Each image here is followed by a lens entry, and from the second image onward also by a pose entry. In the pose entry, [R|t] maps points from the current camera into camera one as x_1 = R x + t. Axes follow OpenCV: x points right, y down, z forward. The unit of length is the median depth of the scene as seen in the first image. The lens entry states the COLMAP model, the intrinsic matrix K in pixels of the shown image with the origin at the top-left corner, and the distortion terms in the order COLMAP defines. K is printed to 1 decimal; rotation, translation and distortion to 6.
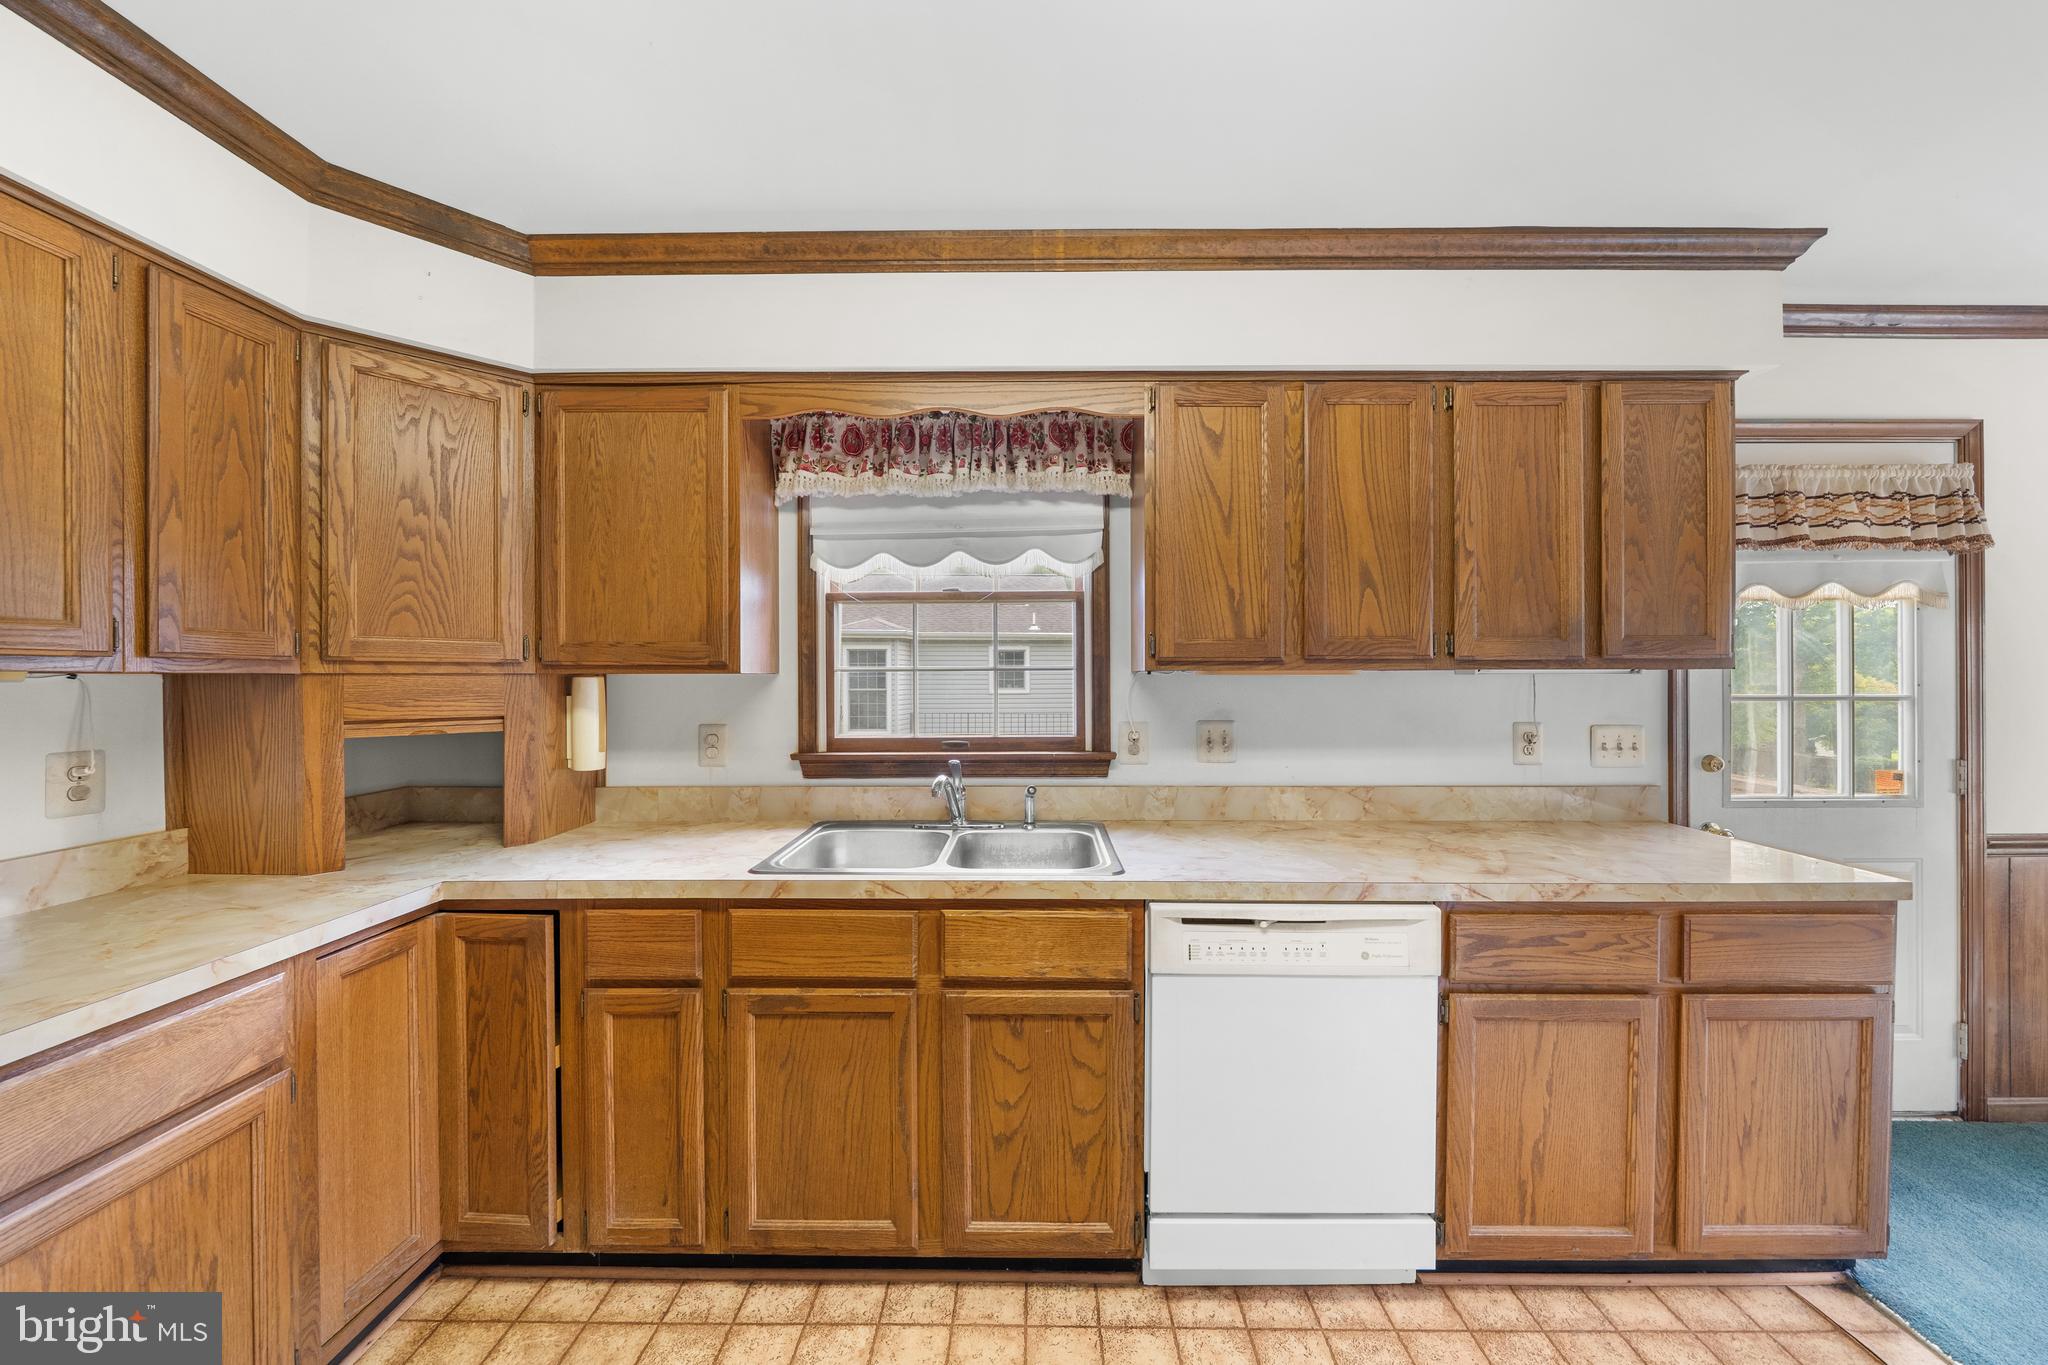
lens RADIAL K [[718.1, 0, 1035.0], [0, 718.1, 677.9], [0, 0, 1]] dist [-0.001903, -0.000077]
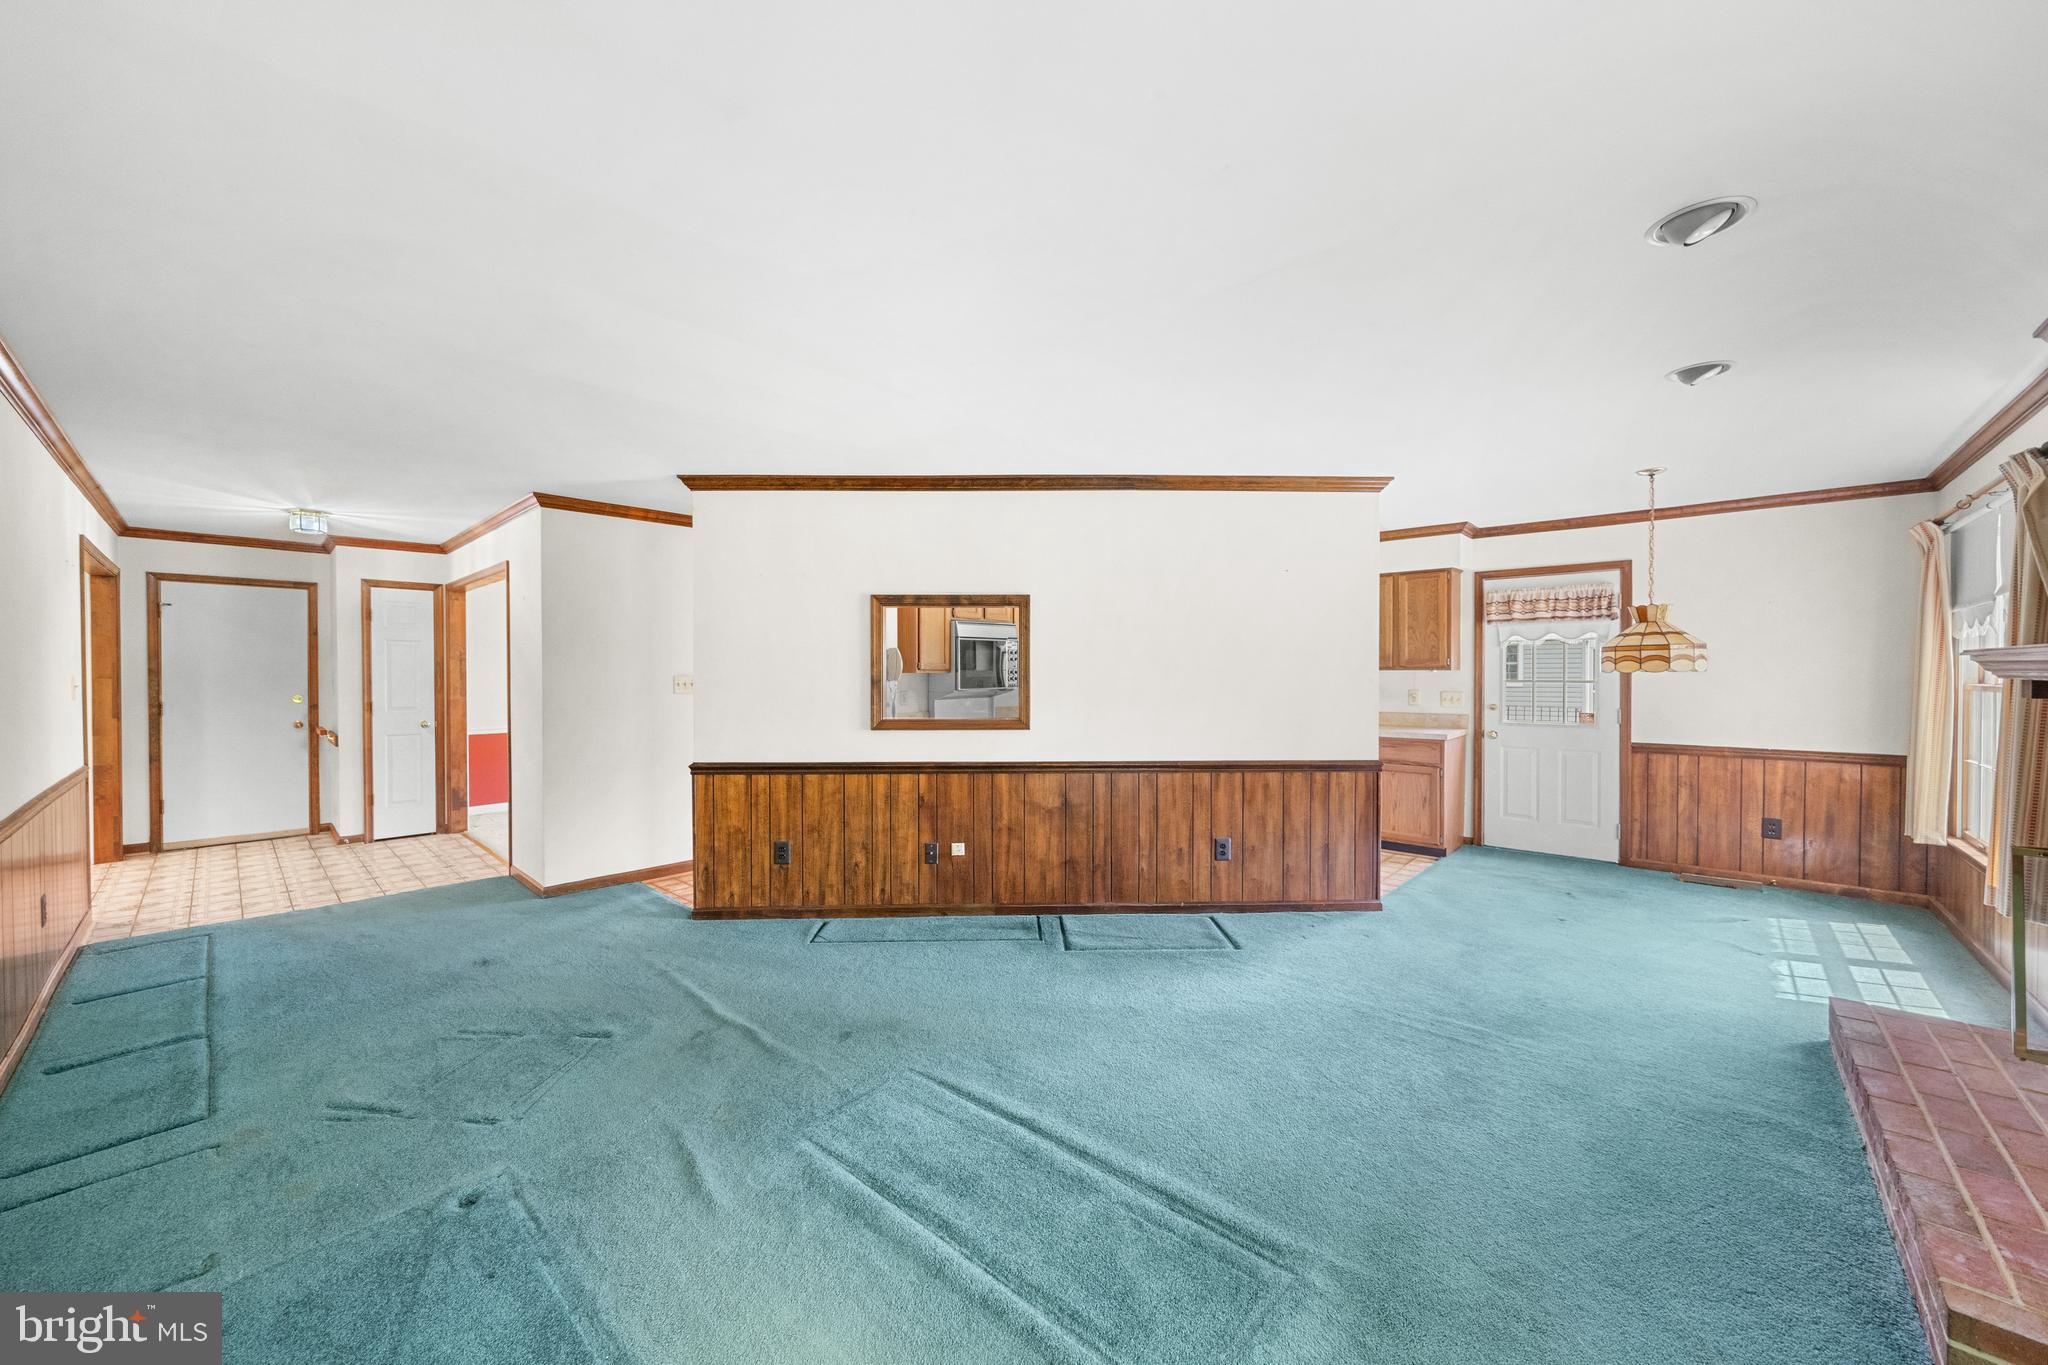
lens RADIAL K [[748.4, 0, 1019.4], [0, 748.4, 681.2], [0, 0, 1]] dist [-0.001820, -0.000068]
pose [[0.738893, 0.005896, -0.673797, 1.545985], [0.000241, 0.999959, 0.009014, 0.003554], [0.673823, -0.006823, 0.738861, -2.135176]]
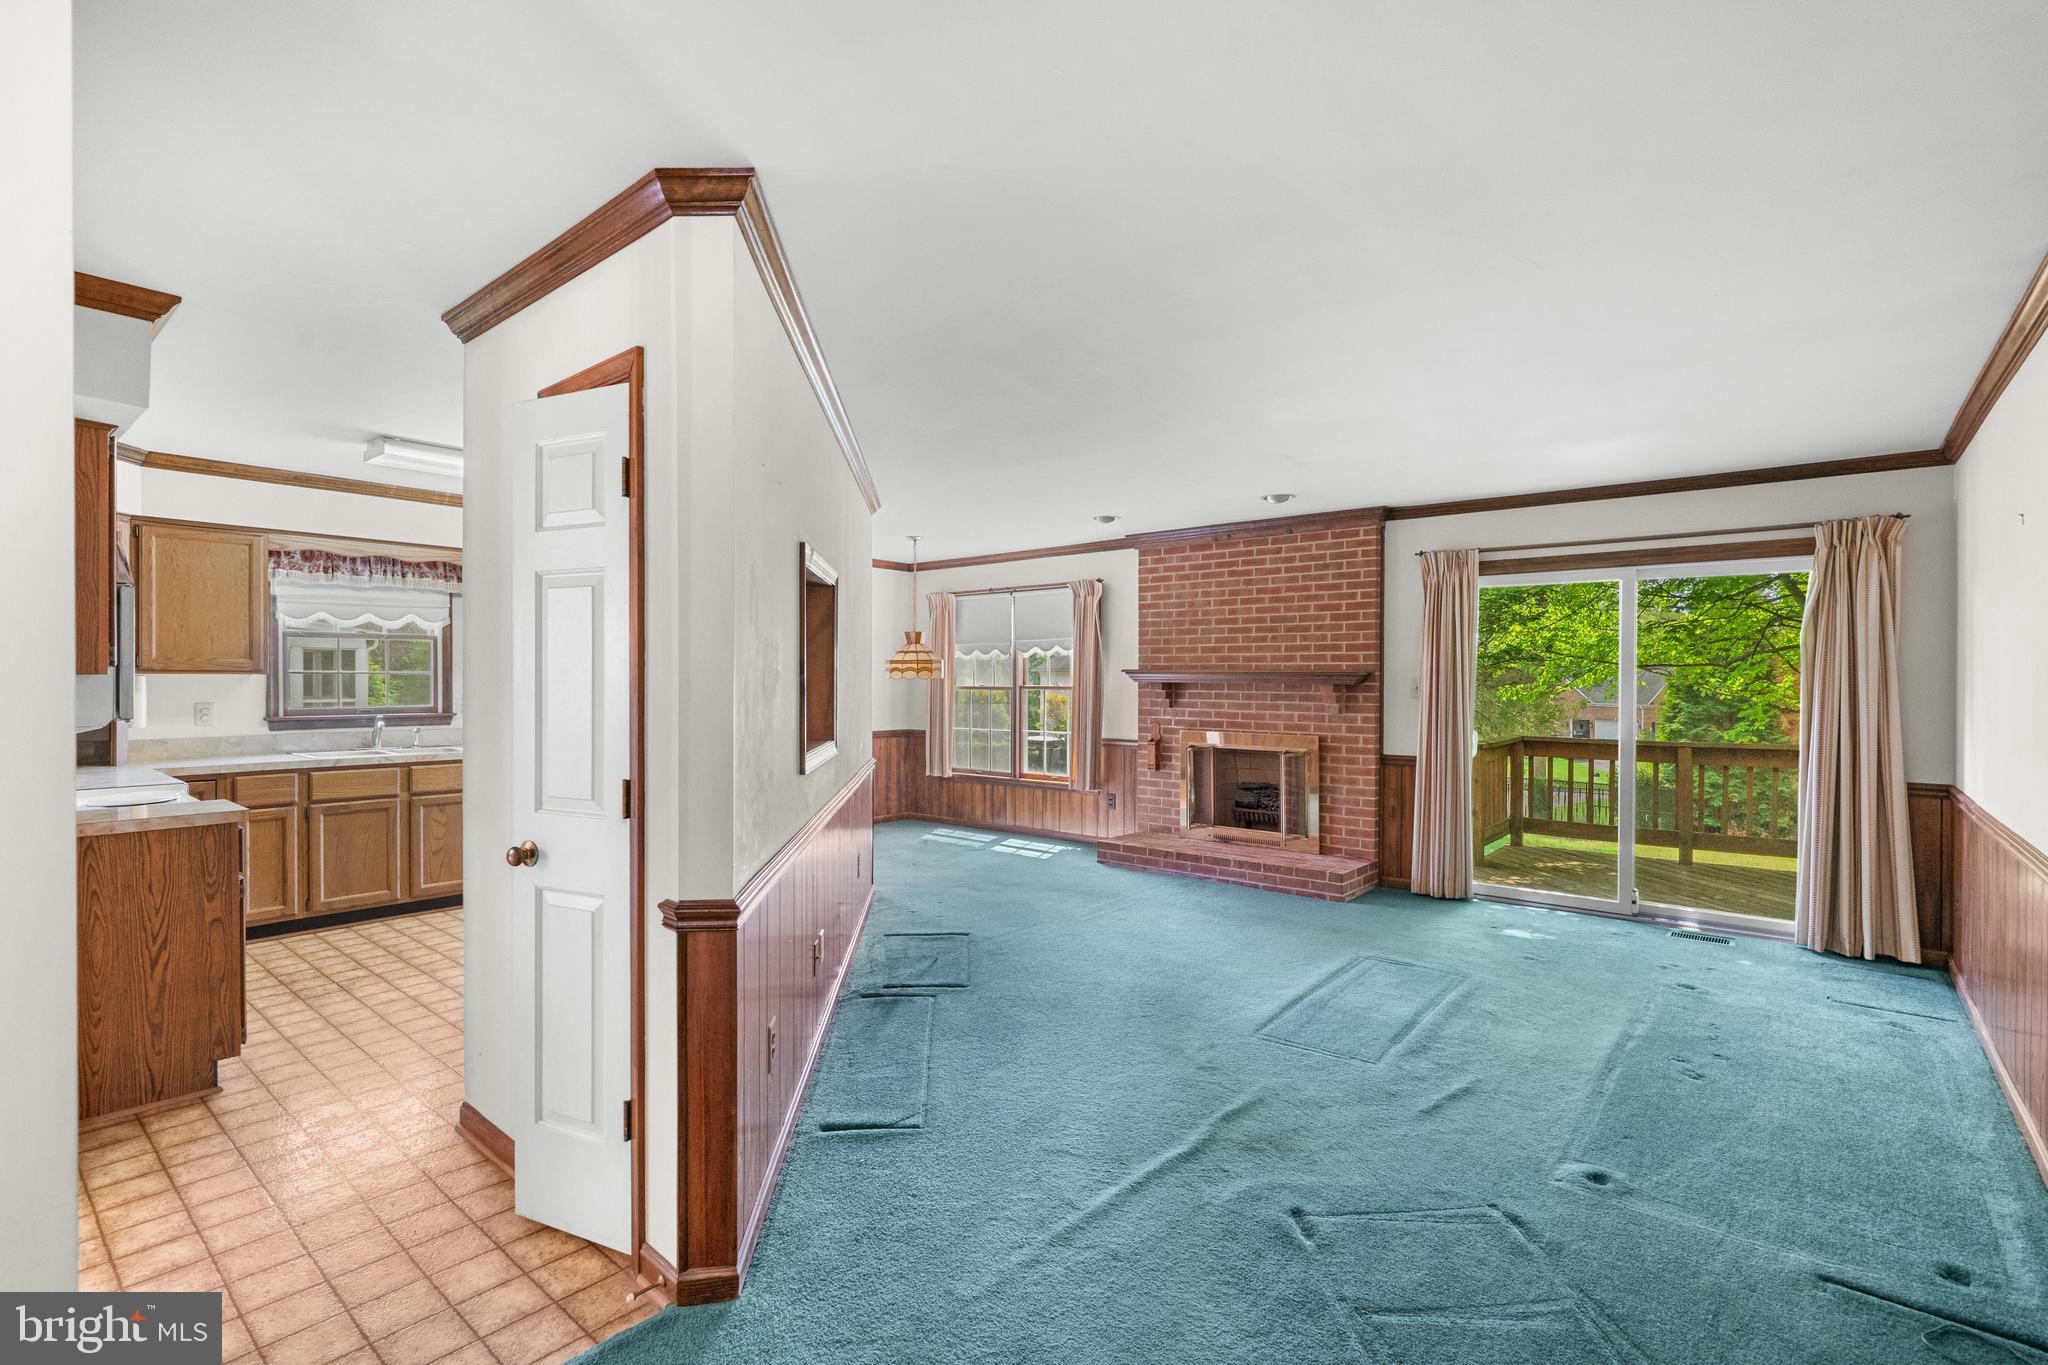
lens RADIAL K [[937.0, 0, 1010.9], [0, 937.0, 681.4], [0, 0, 1]] dist [-0.003850, -0.000398]
pose [[0.641741, 0.001434, 0.766920, -0.990111], [-0.002121, 0.999998, -0.000095, 0.007966], [-0.766919, -0.001566, 0.641742, -2.110225]]
